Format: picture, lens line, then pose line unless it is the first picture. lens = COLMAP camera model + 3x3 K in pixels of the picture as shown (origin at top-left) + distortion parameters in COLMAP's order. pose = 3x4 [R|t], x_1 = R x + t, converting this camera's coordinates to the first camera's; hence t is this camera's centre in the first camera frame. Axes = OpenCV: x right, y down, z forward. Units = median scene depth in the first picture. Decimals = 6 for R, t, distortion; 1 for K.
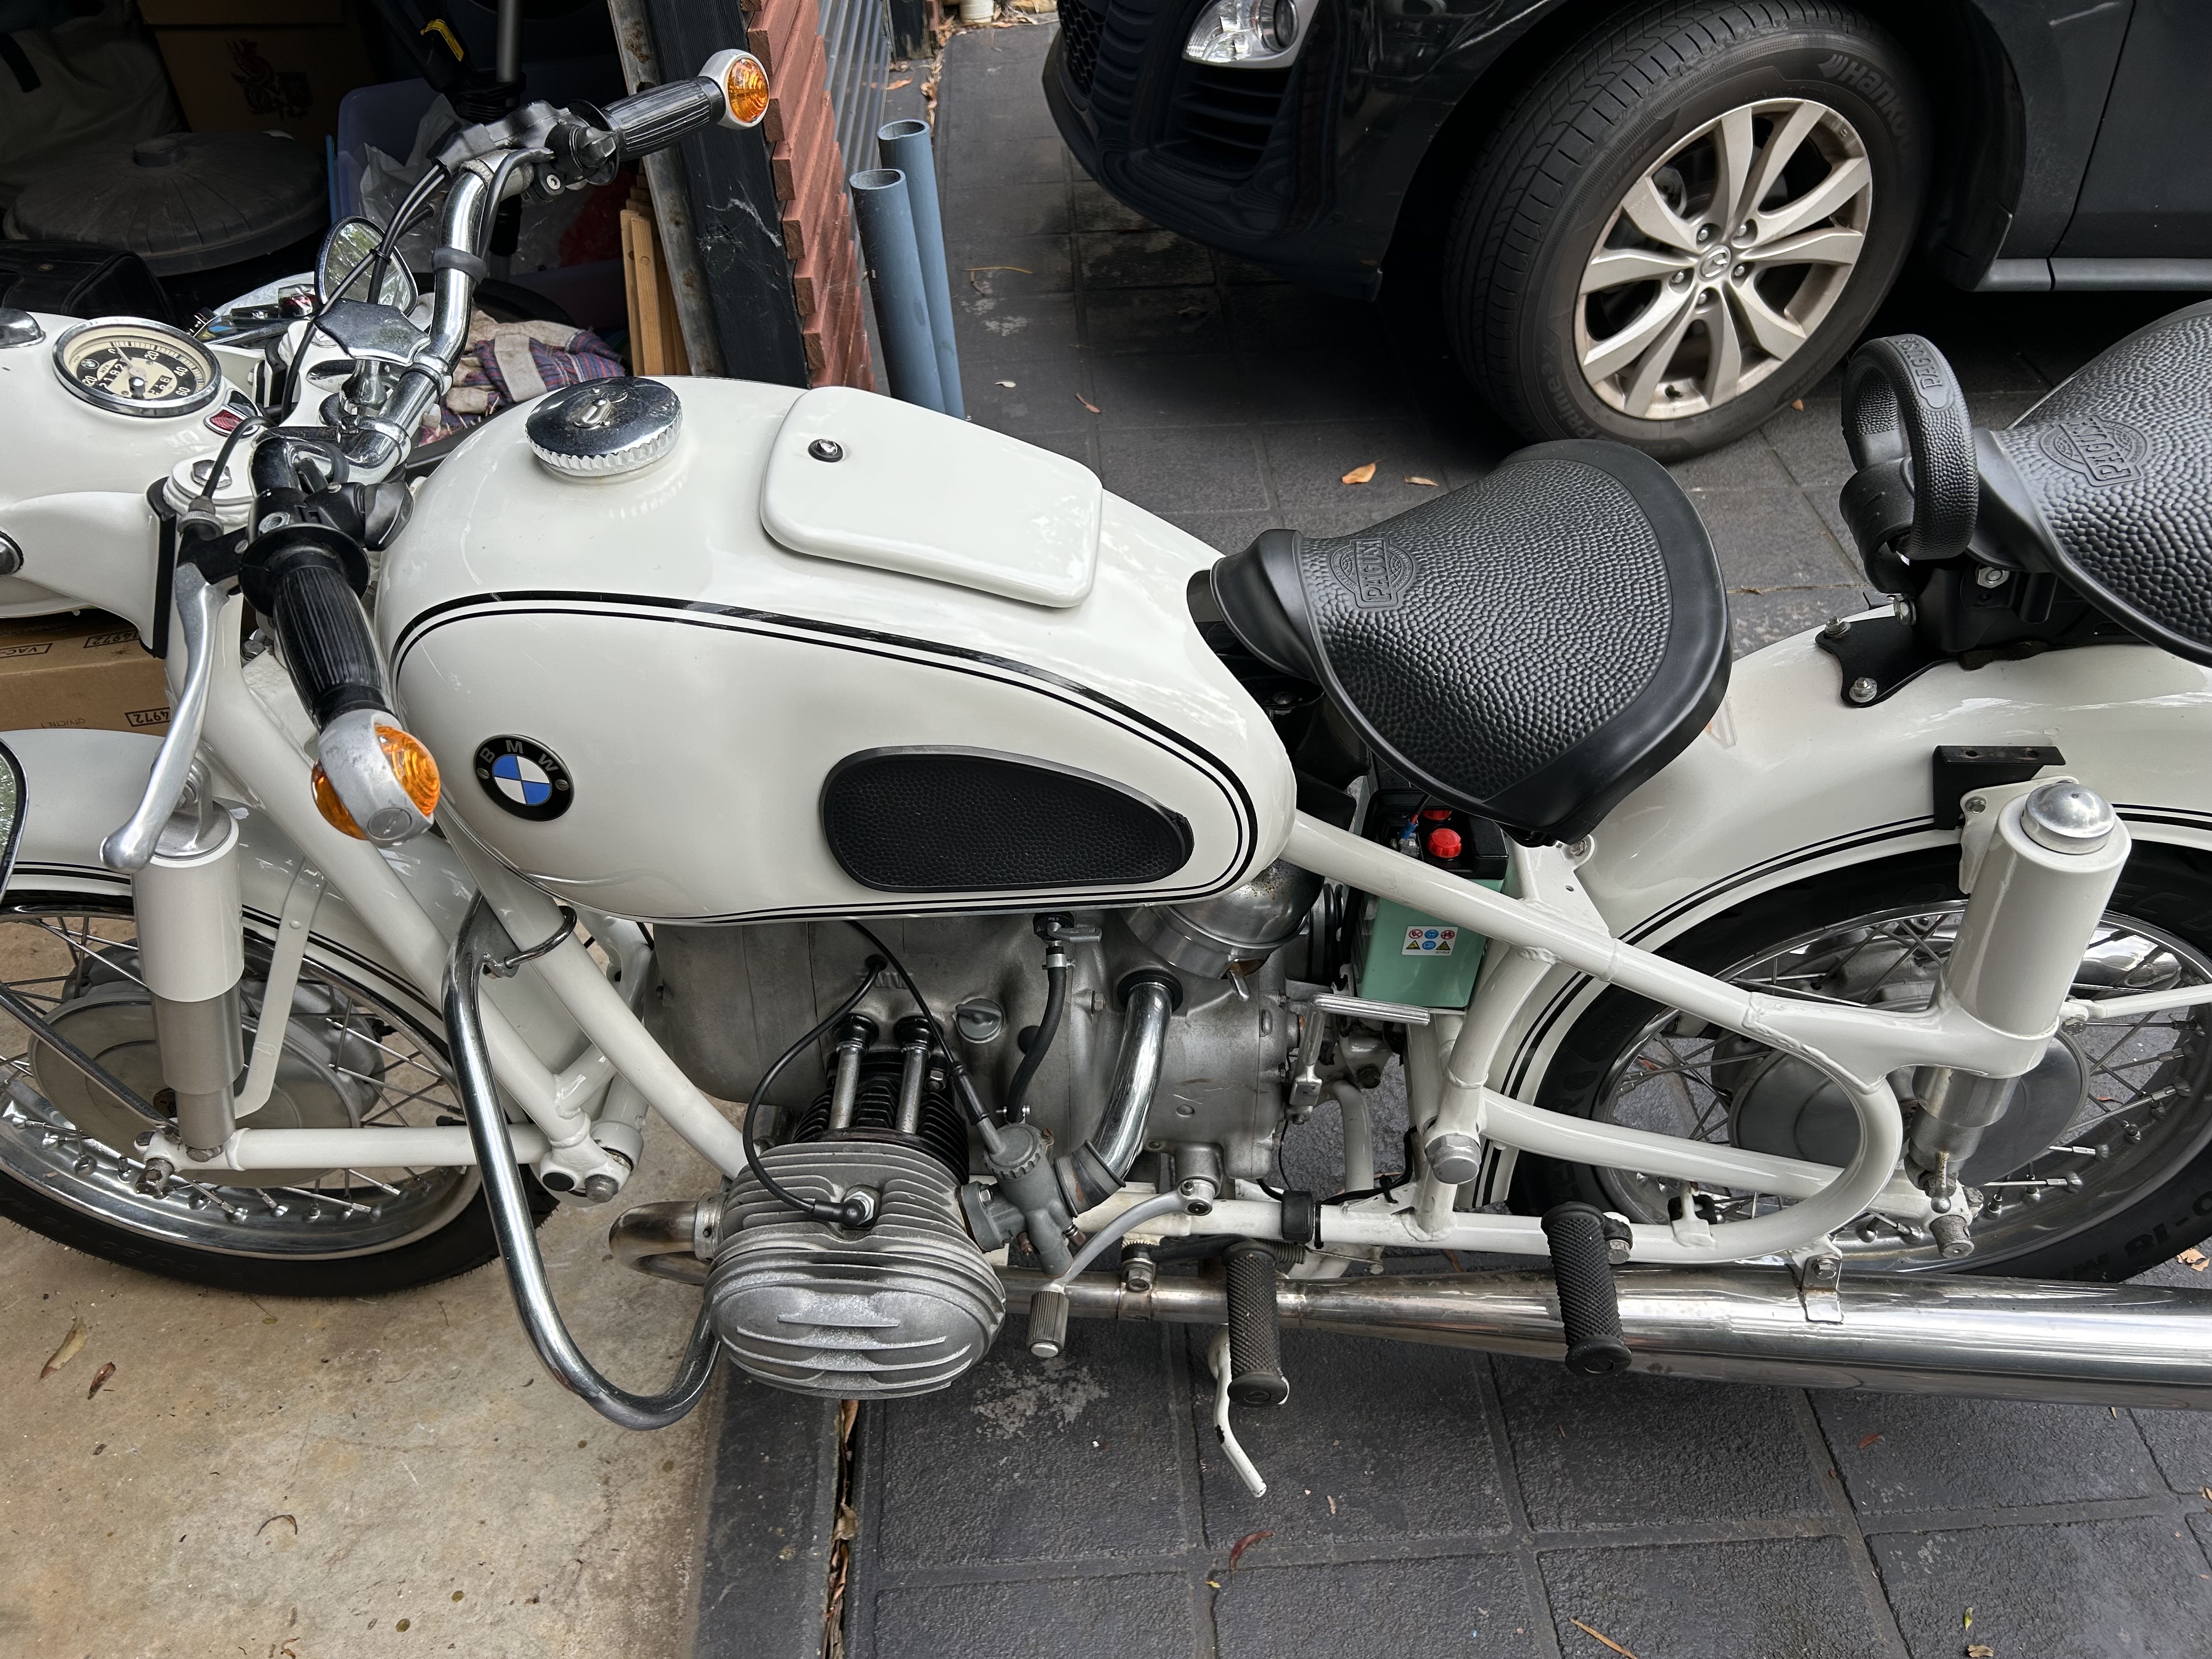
lens RADIAL K [[1681.4, 0, 1101.6], [0, 1681.4, 830.3], [0, 0, 1]] dist [0.038757, -0.046105]
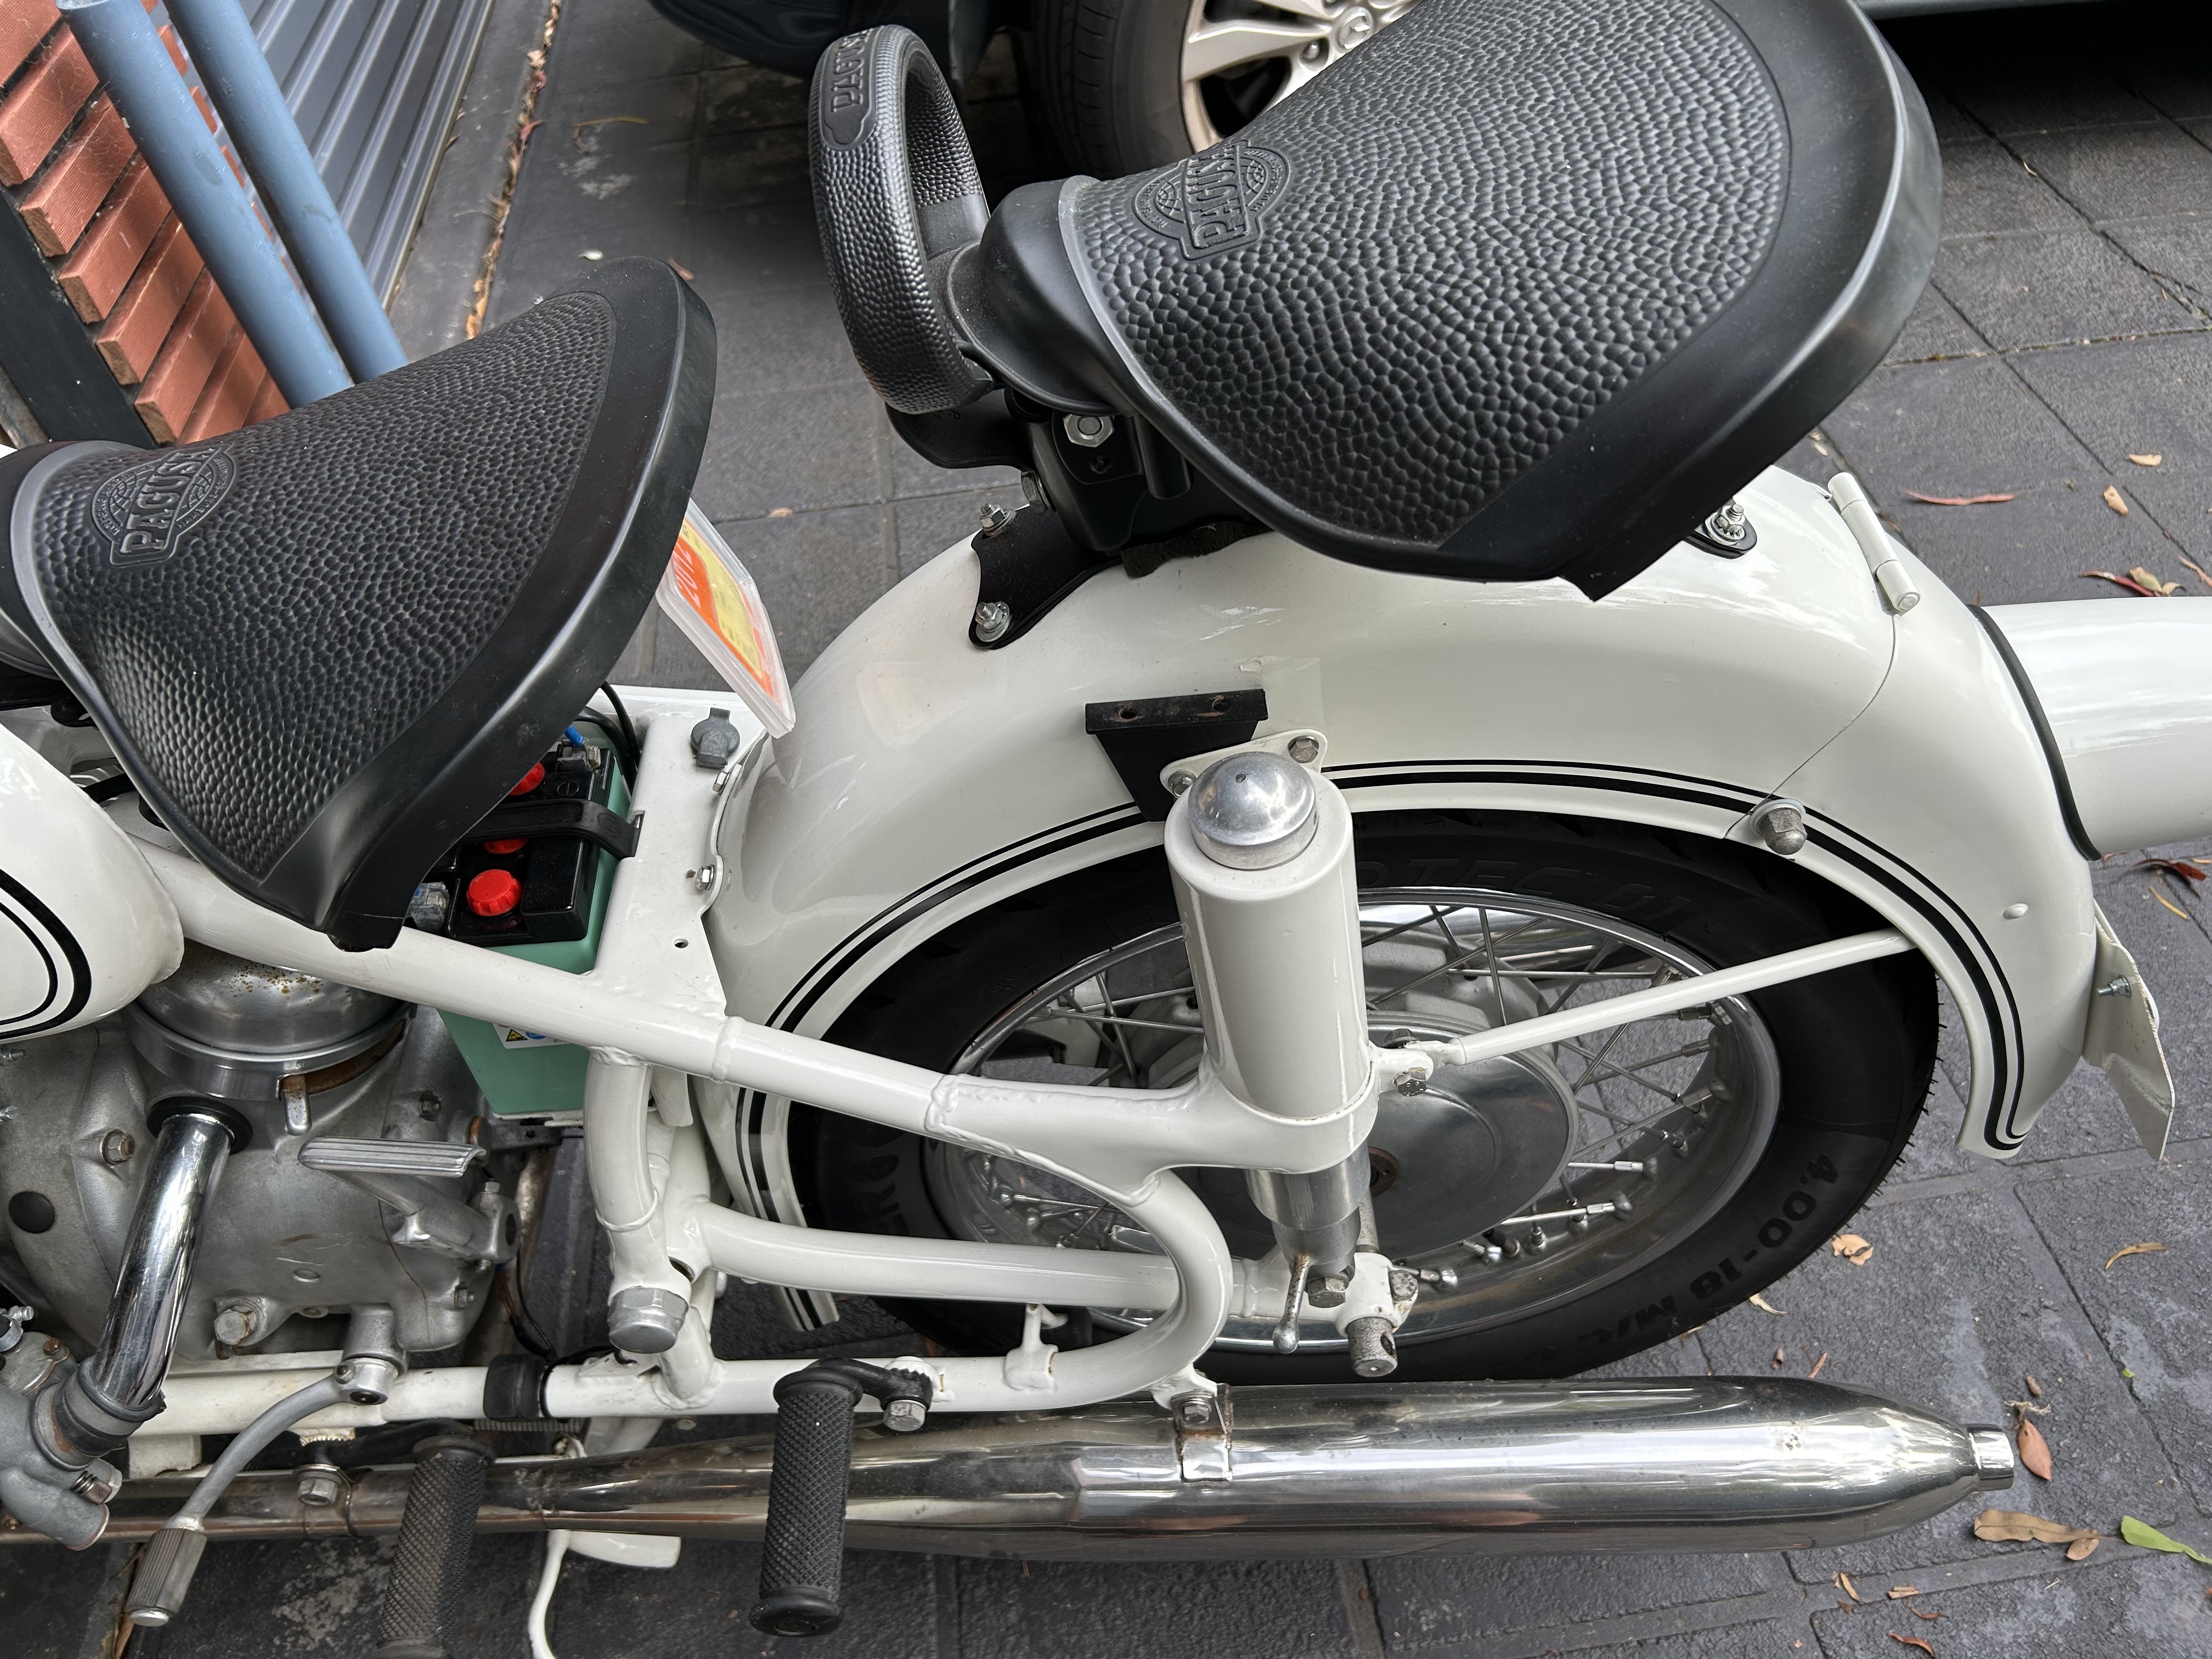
lens RADIAL K [[1681.4, 0, 1105.9], [0, 1681.4, 821.1], [0, 0, 1]] dist [0.038757, -0.046105]
pose [[0.995390, -0.095495, 0.008945, 0.405846], [0.094646, 0.993073, 0.069633, -0.040537], [-0.015533, -0.068466, 0.997533, 0.307197]]
